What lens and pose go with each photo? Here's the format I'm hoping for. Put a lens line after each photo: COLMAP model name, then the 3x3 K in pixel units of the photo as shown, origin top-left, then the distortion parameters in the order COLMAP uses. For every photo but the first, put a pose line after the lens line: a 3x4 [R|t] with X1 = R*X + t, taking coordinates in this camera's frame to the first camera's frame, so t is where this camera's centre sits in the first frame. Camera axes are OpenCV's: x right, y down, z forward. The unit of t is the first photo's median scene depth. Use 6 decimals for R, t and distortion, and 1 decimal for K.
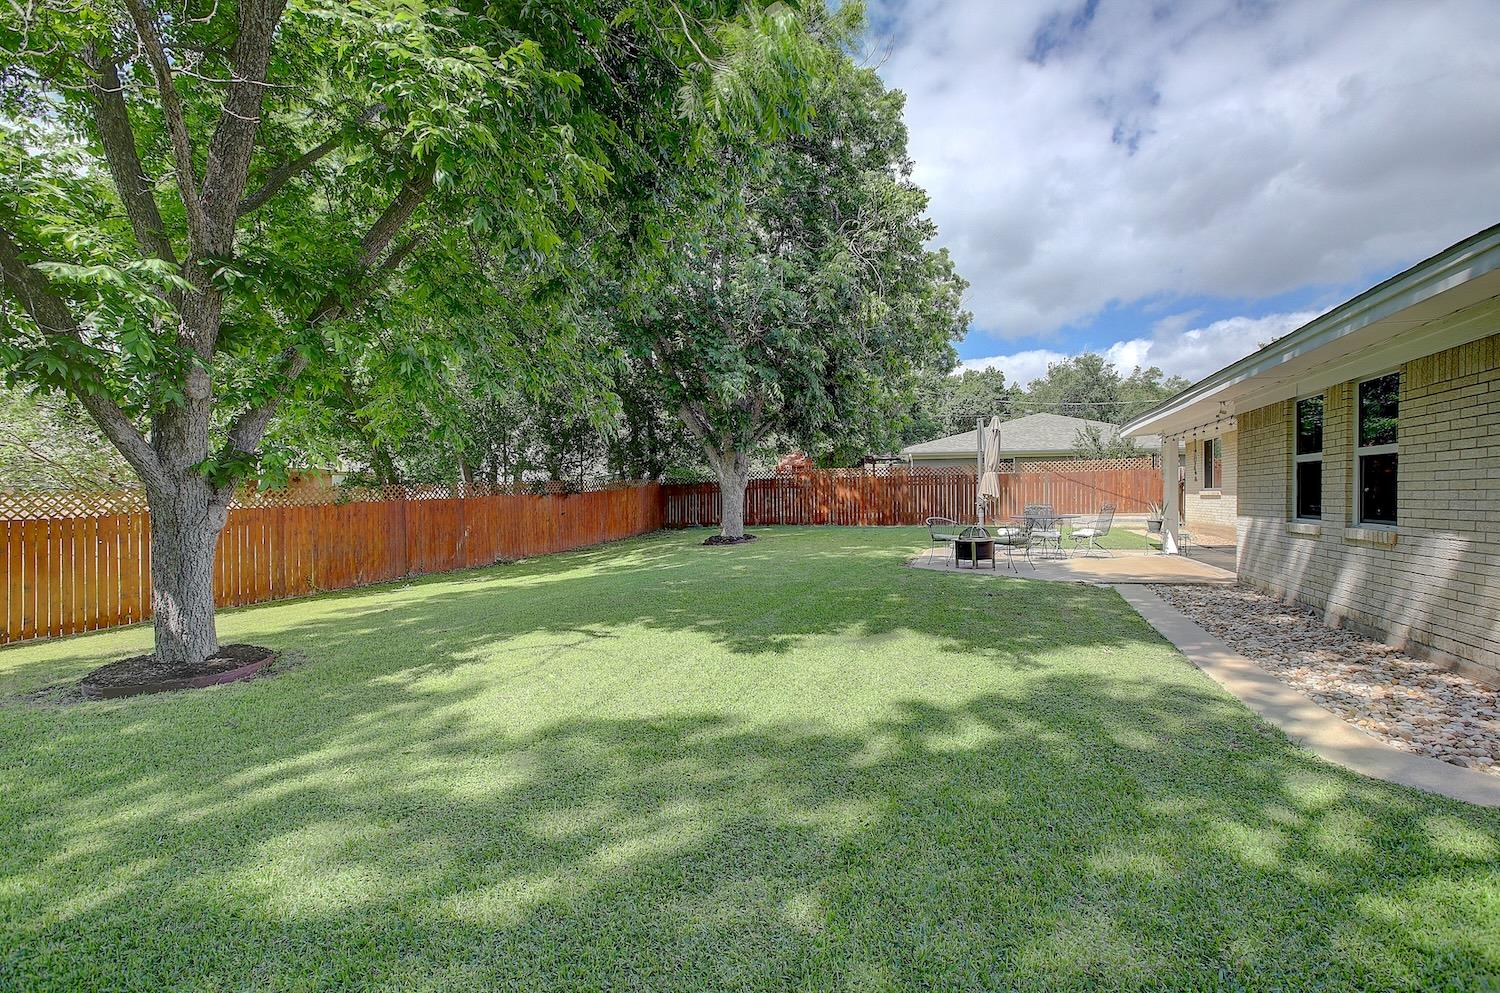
lens RADIAL K [[703.4, 0, 754.8], [0, 703.4, 505.1], [0, 0, 1]] dist [-0.041508, 0.008734]
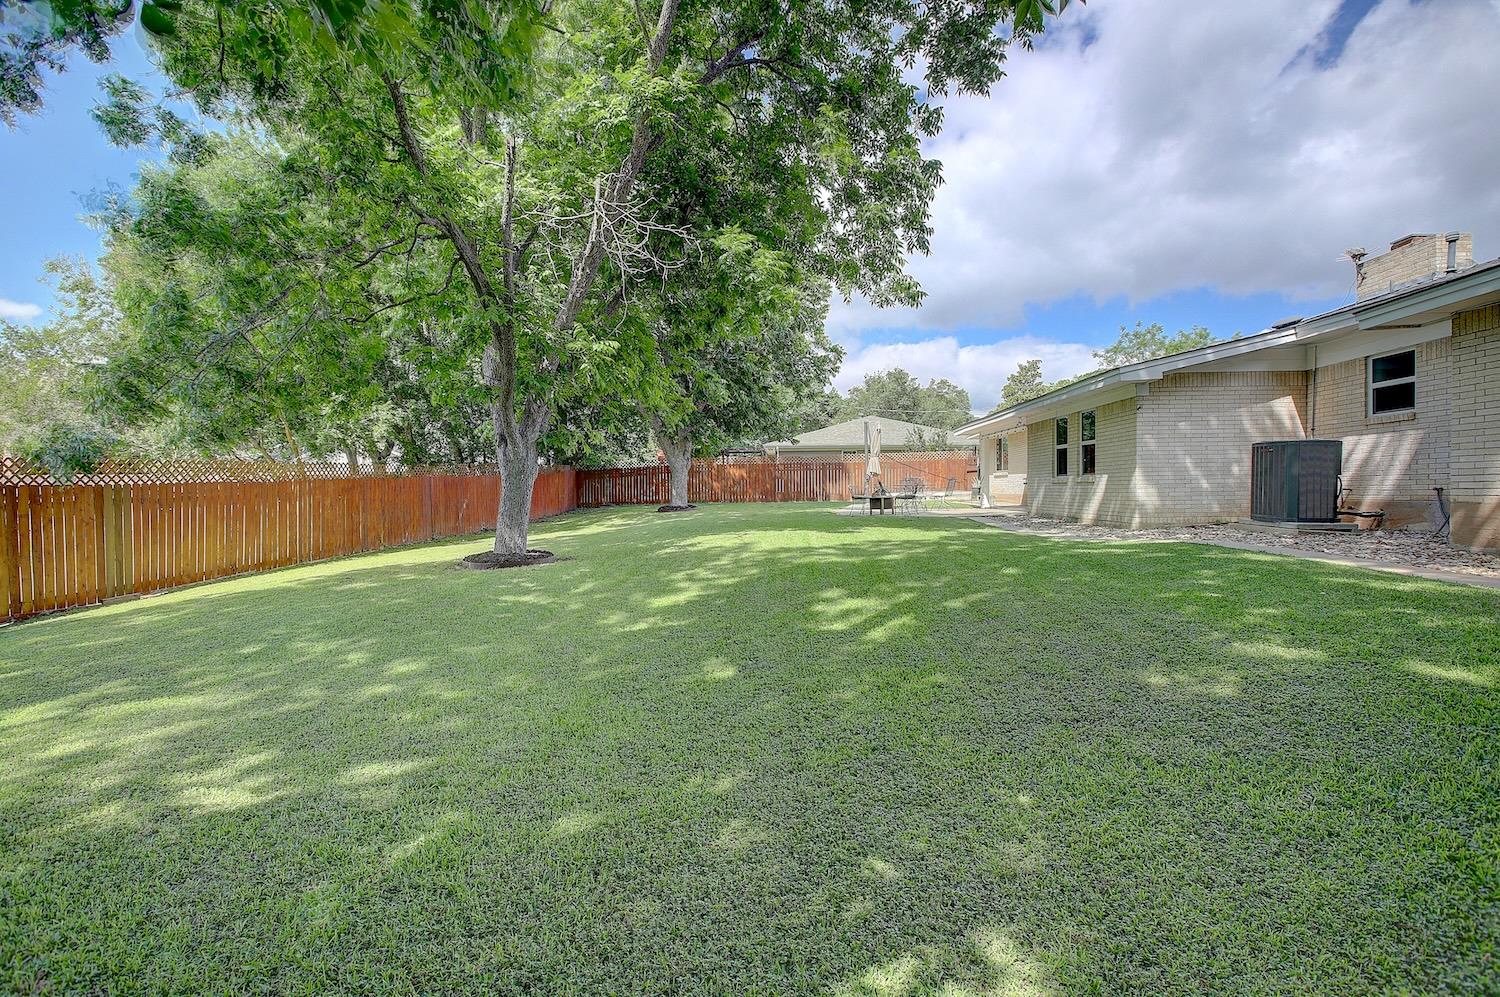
lens RADIAL K [[703.4, 0, 741.7], [0, 703.4, 493.0], [0, 0, 1]] dist [-0.041508, 0.008734]
pose [[0.966226, -0.003382, 0.257674, -0.235960], [0.005982, 0.999939, -0.009306, 0.029654], [-0.257627, 0.010533, 0.966187, -0.276285]]
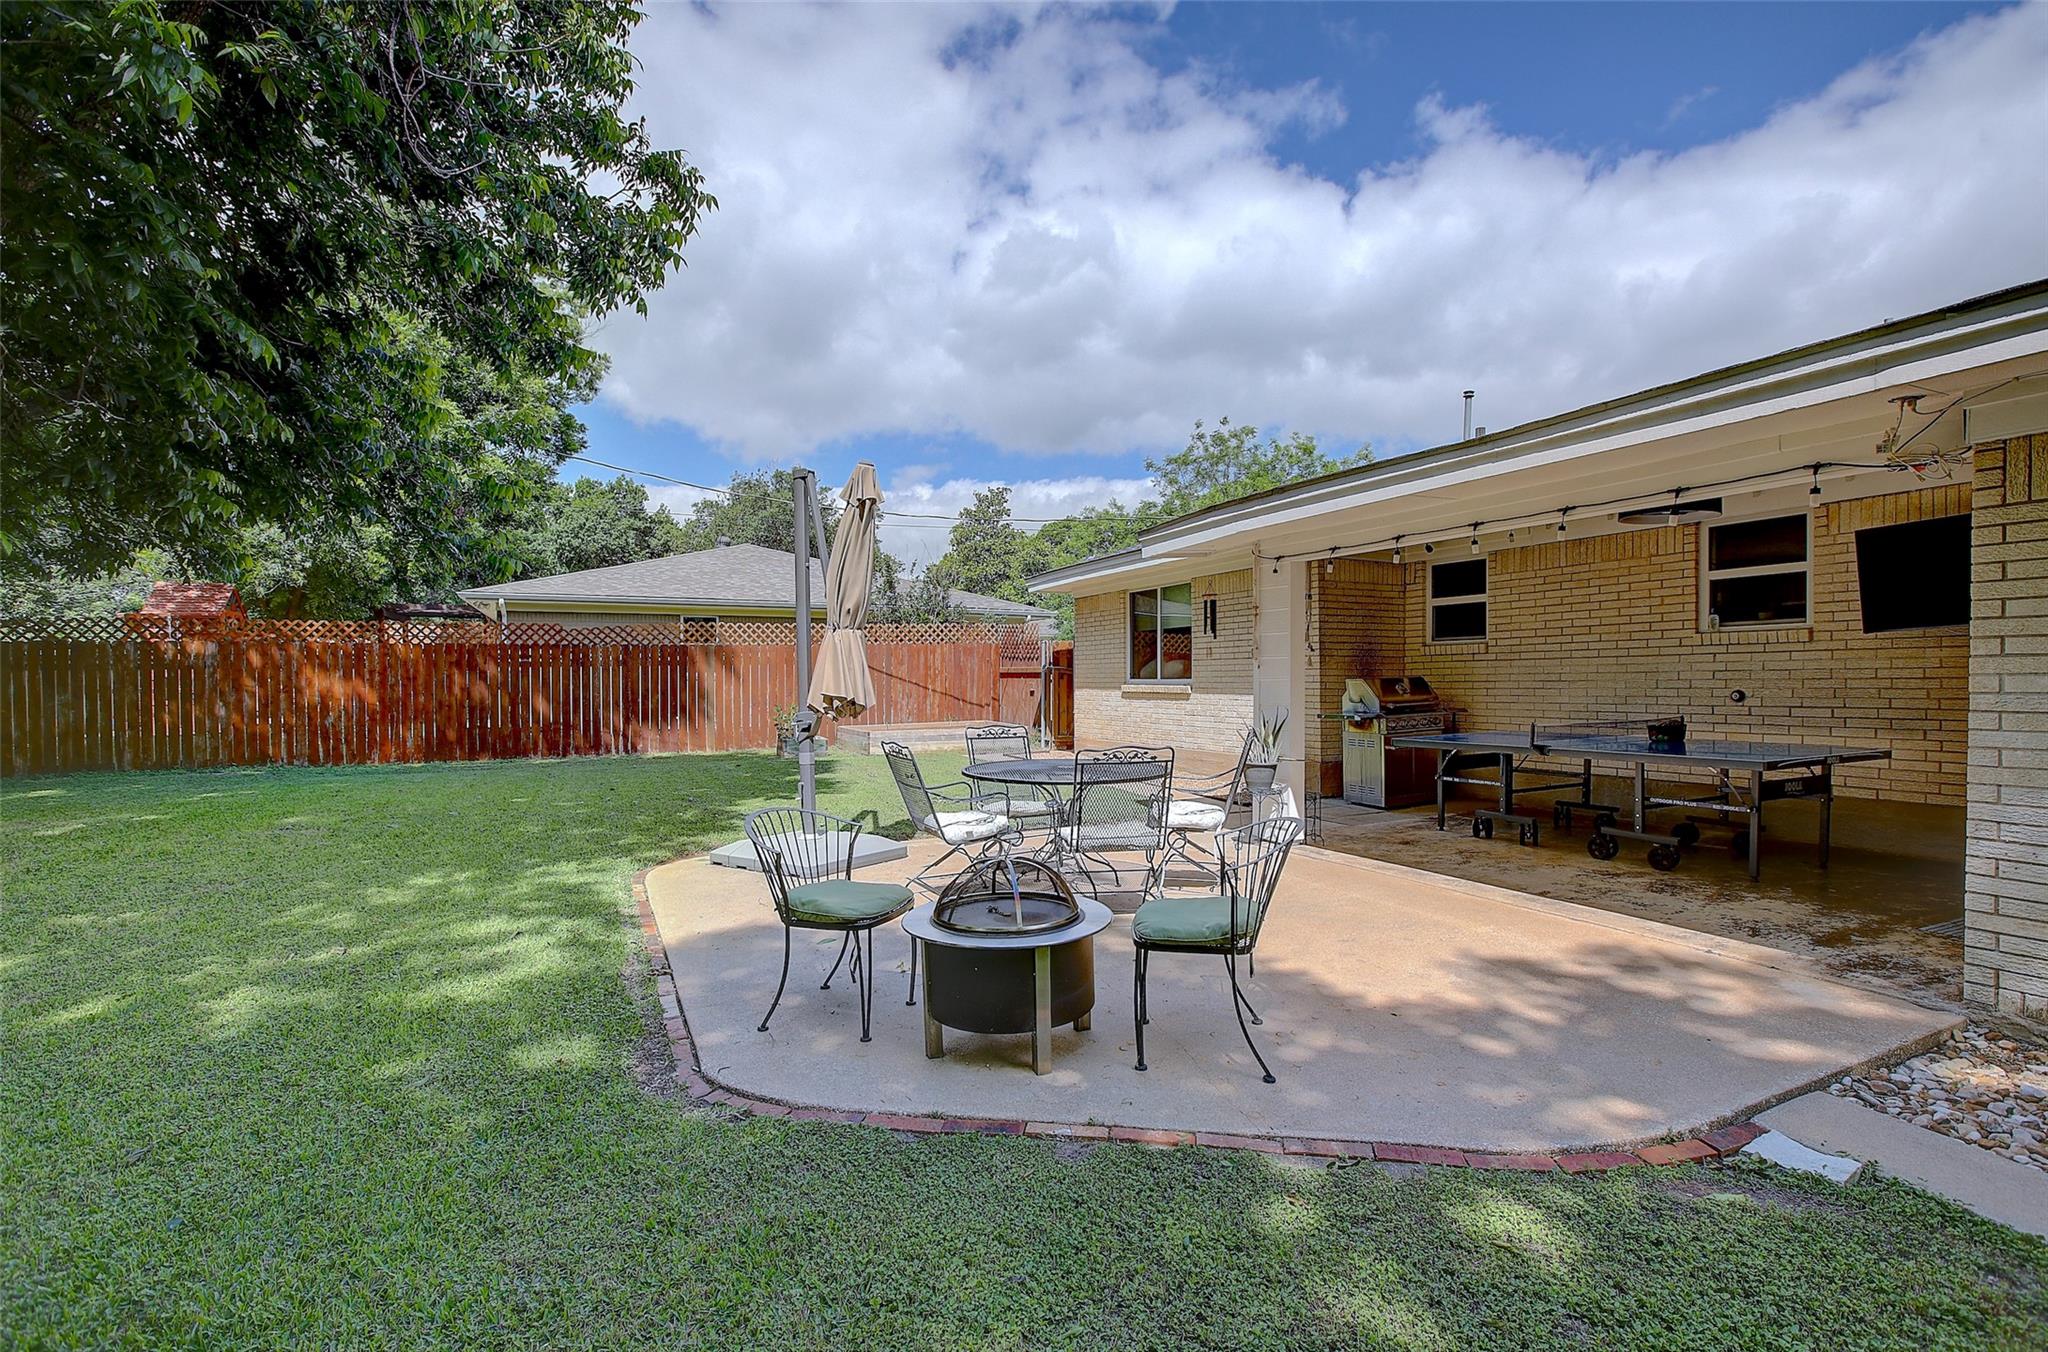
lens RADIAL K [[960.4, 0, 1035.6], [0, 960.4, 681.5], [0, 0, 1]] dist [-0.041508, 0.008734]
pose [[0.723209, 0.002923, 0.690623, 0.063803], [0.006692, 0.999914, -0.011240, -0.012862], [-0.690597, 0.012751, 0.723127, 0.441190]]
